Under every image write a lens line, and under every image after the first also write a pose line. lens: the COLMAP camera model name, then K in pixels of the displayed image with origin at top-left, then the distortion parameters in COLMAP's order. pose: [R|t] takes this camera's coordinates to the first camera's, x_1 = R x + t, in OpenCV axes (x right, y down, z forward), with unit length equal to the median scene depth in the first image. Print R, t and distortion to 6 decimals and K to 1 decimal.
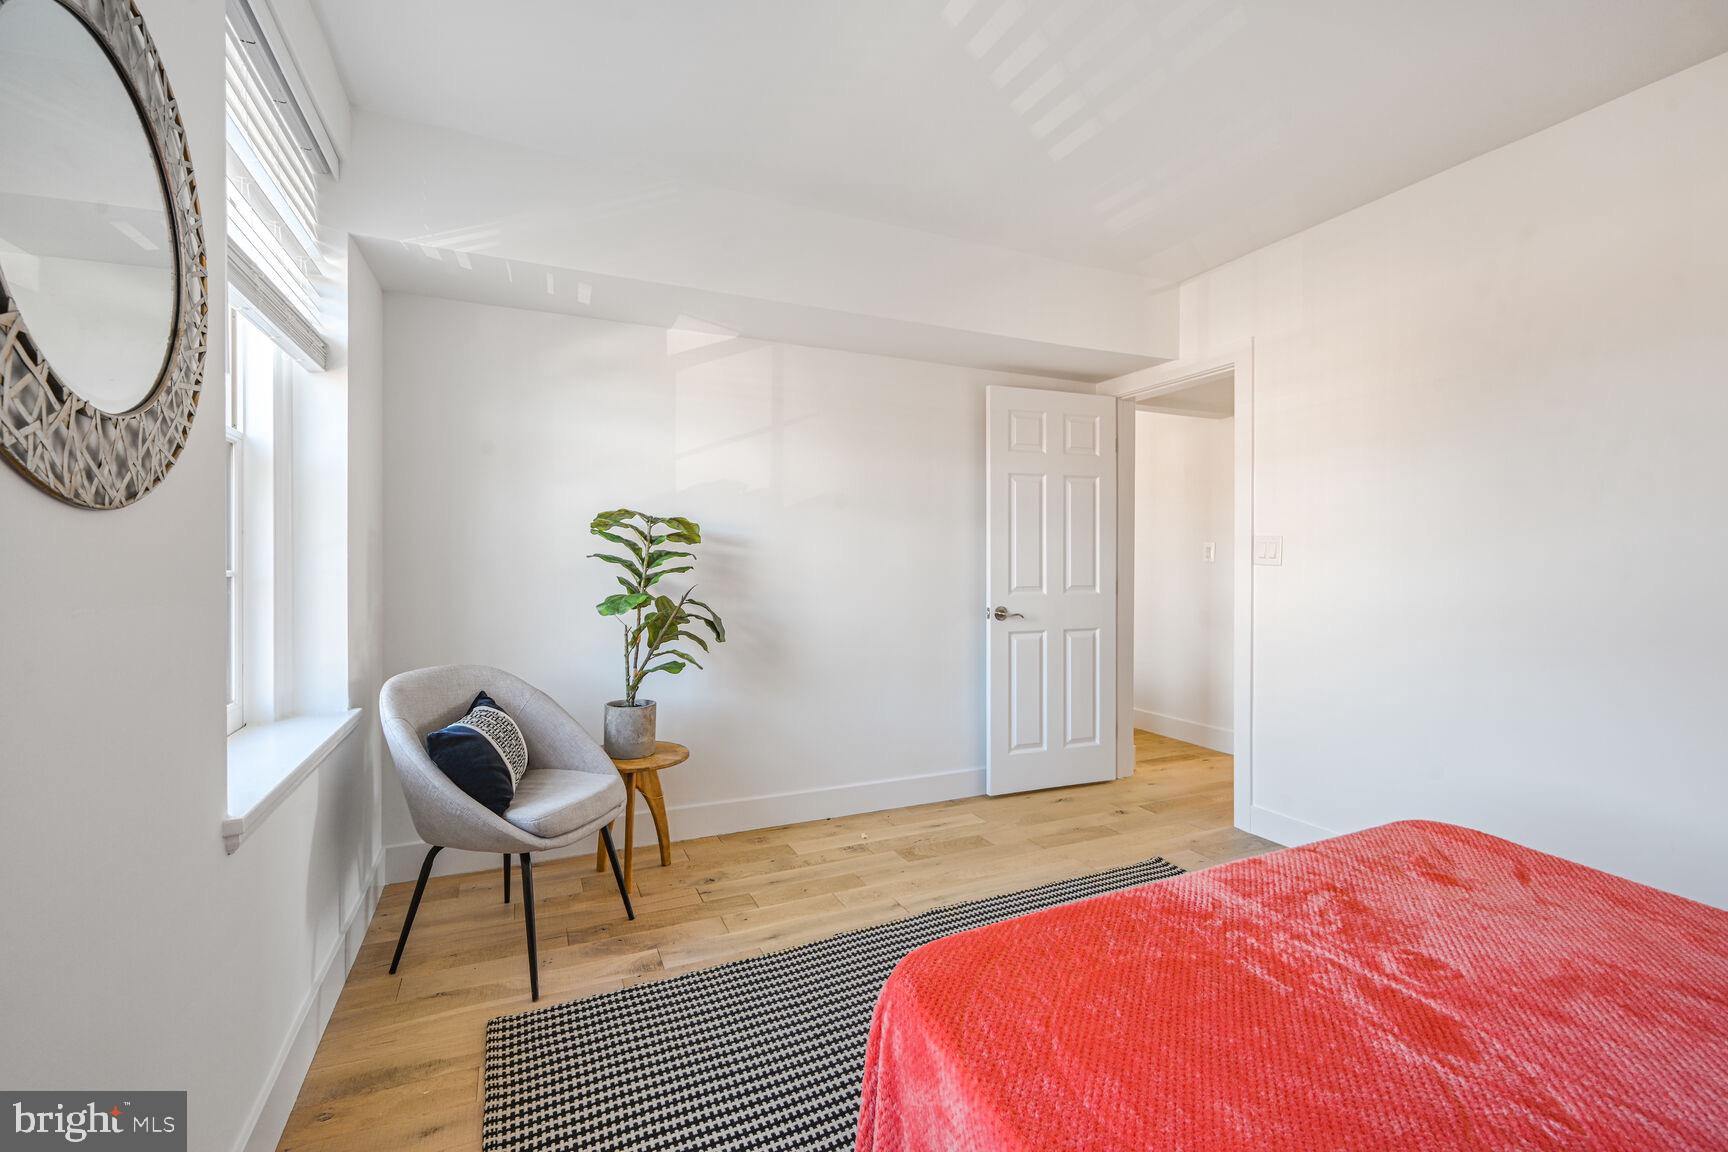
lens RADIAL K [[747.3, 0, 902.7], [0, 747.3, 560.0], [0, 0, 1]] dist [-0.000479, -0.000115]
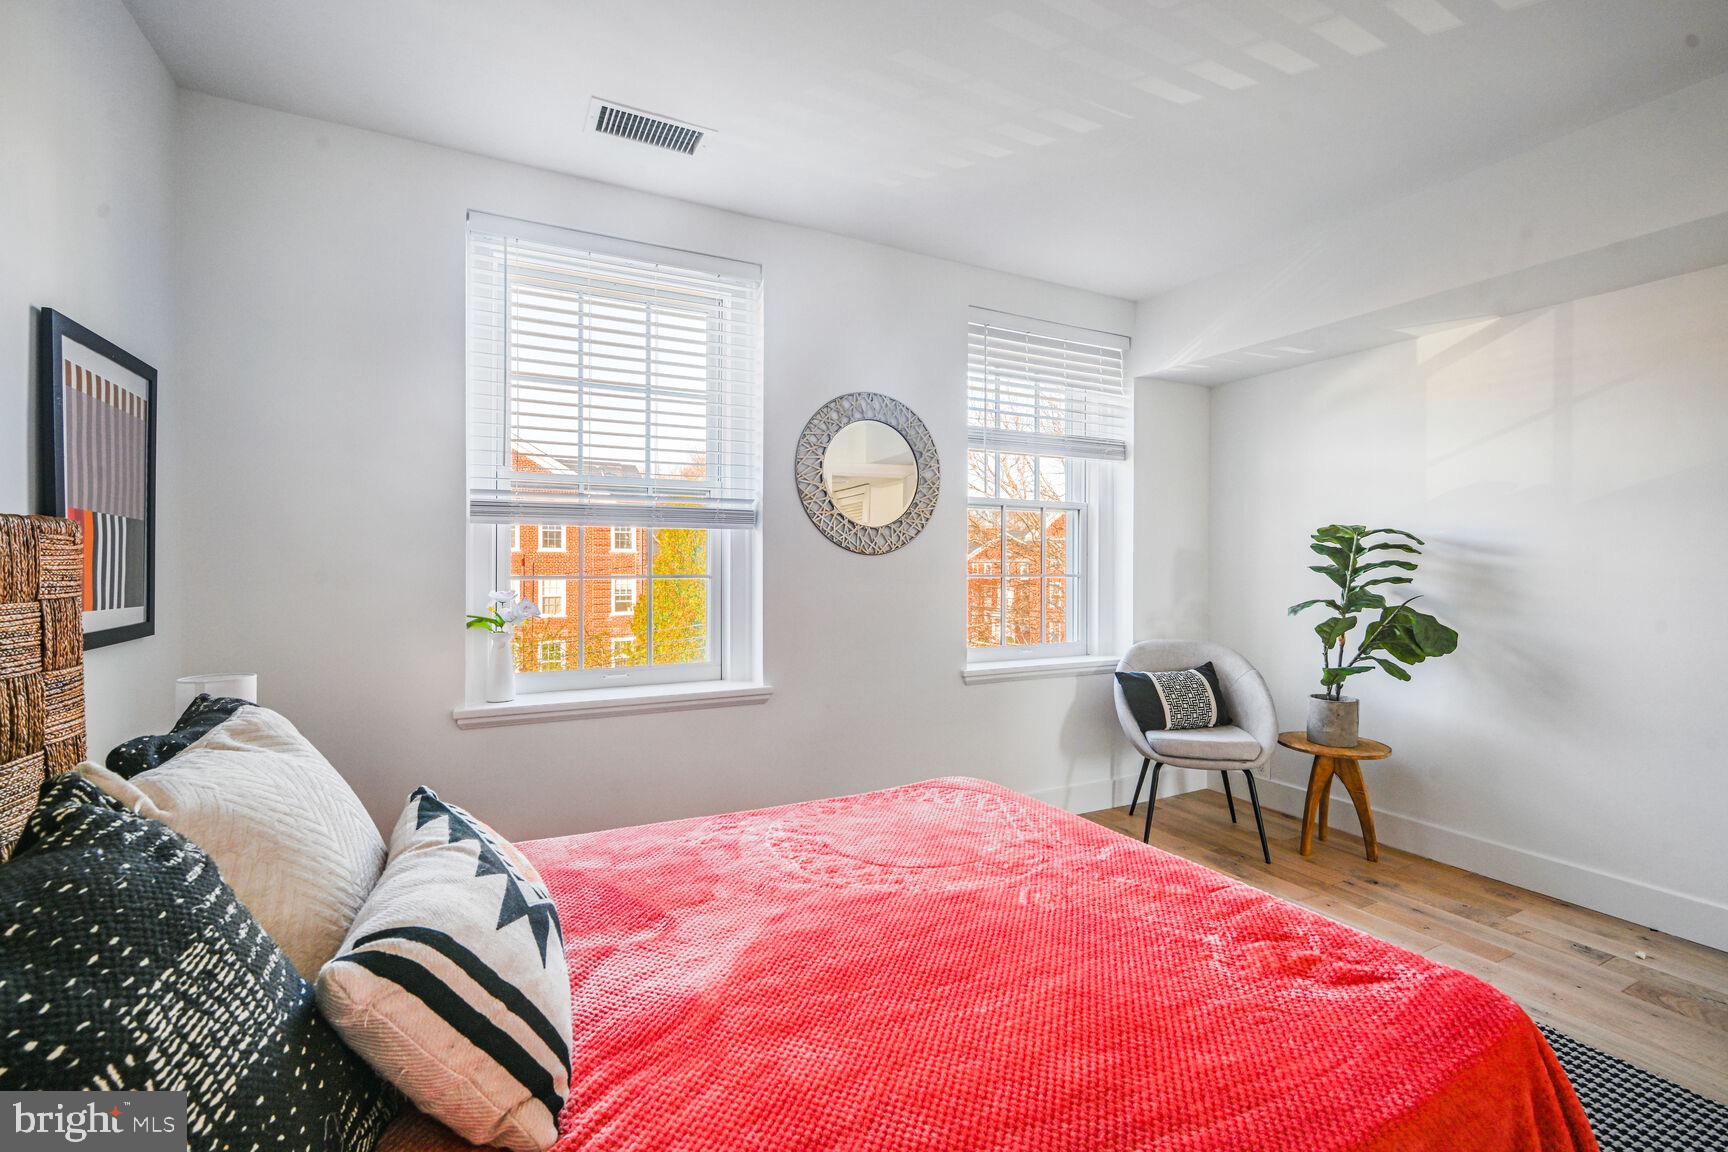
lens RADIAL K [[774.9, 0, 864.0], [0, 774.9, 576.0], [0, 0, 1]] dist [-0.000156, -0.000012]
pose [[0.016549, 0.008827, -0.999824, 0.761900], [-0.004624, 0.999951, 0.008752, 0.001475], [0.999852, 0.004479, 0.016589, 0.267539]]
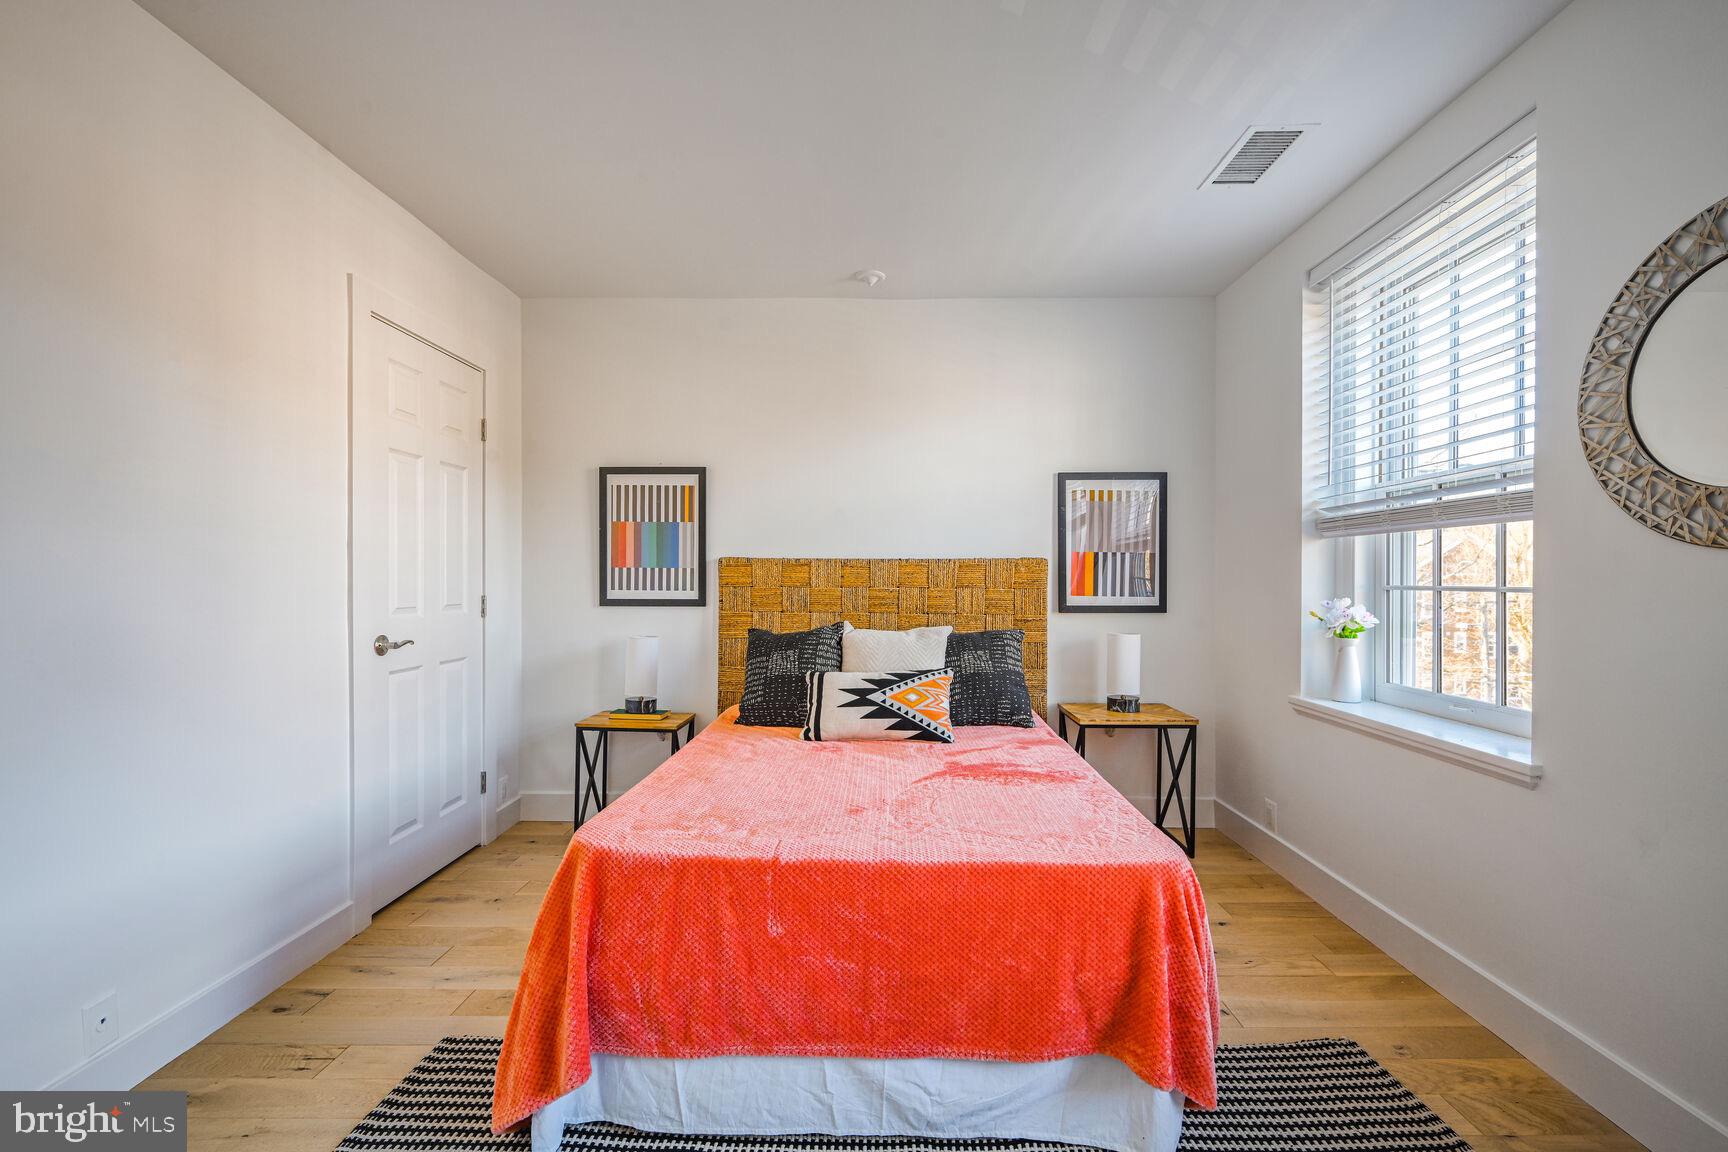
lens RADIAL K [[749.9, 0, 864.0], [0, 749.9, 576.0], [0, 0, 1]] dist [0.009788, 0.000058]
pose [[-0.885942, -0.004067, 0.463778, -0.056310], [-0.003164, 0.999991, 0.002725, -0.000411], [-0.463785, 0.000947, -0.885947, 0.979806]]
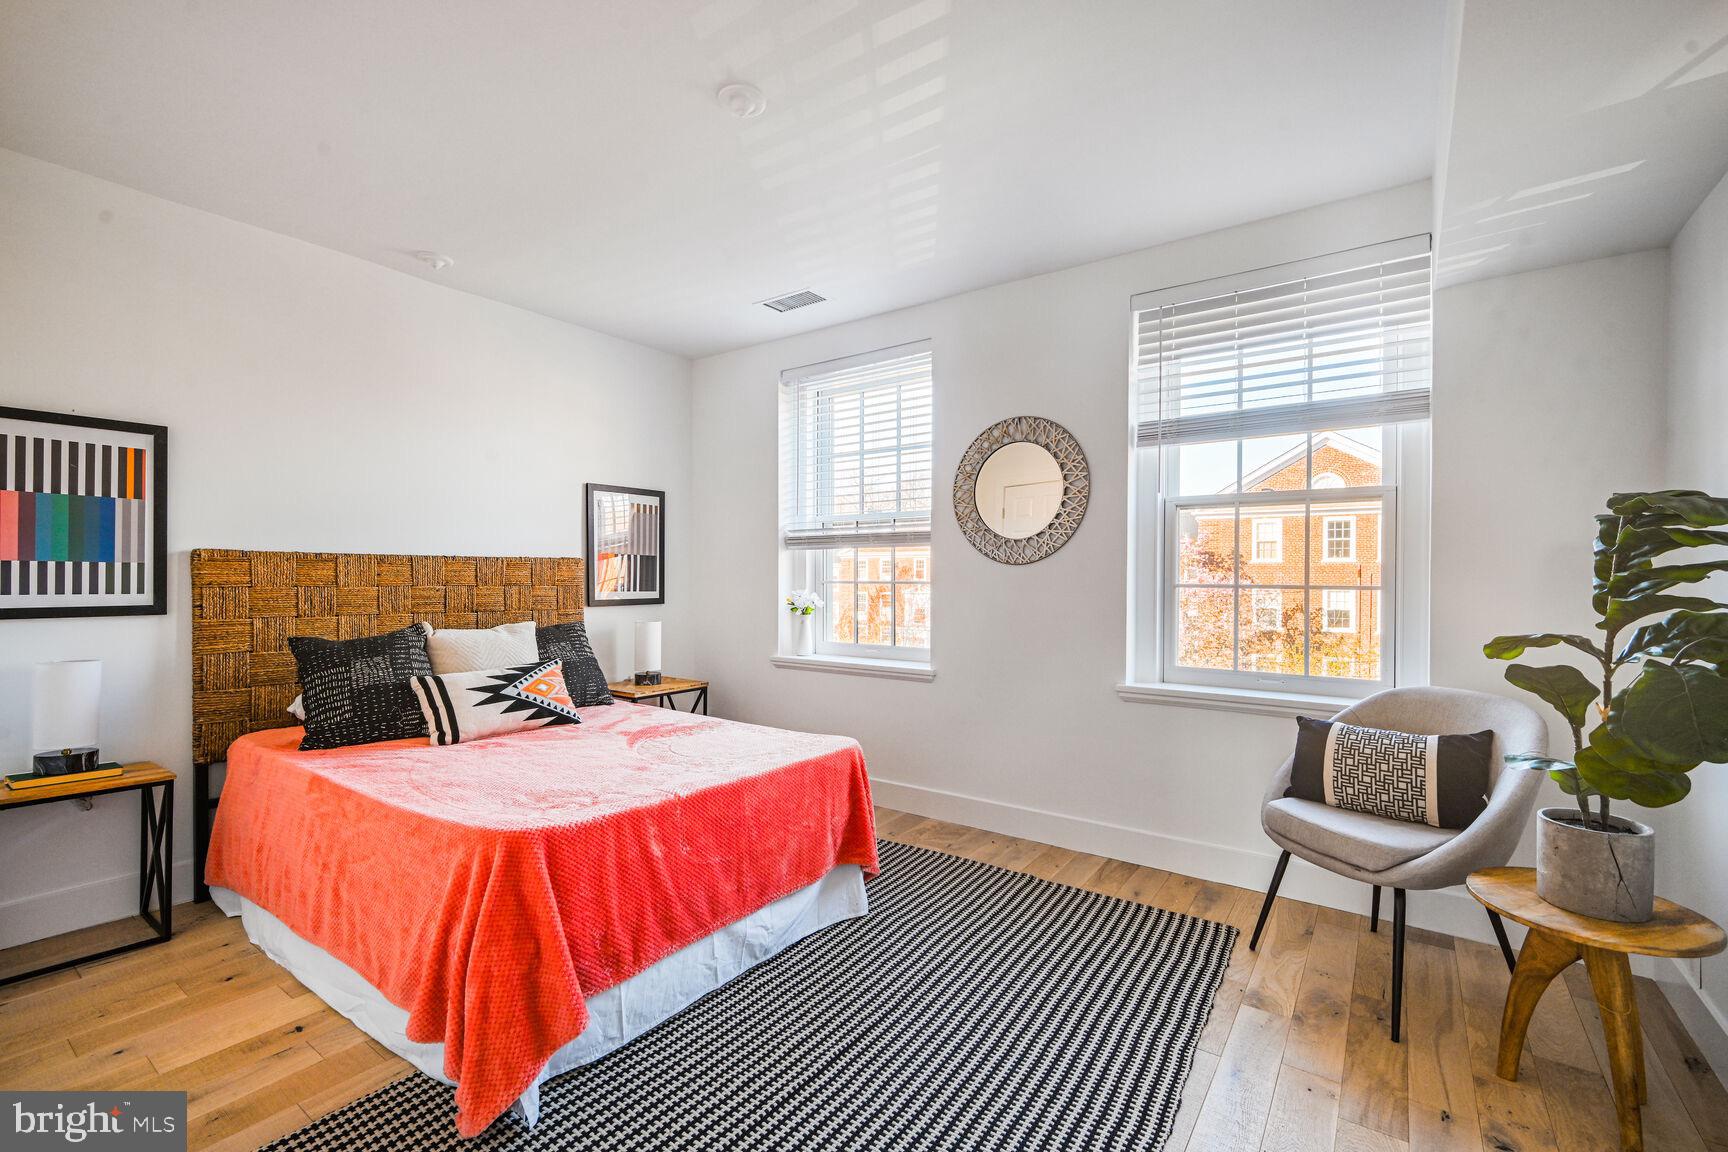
lens RADIAL K [[749.9, 0, 864.0], [0, 749.9, 576.0], [0, 0, 1]] dist [0.009788, 0.000058]
pose [[-0.889724, -0.005464, -0.456467, 0.414617], [-0.006904, 0.999975, 0.001486, -0.000378], [0.456447, 0.004474, -0.889739, 1.221100]]
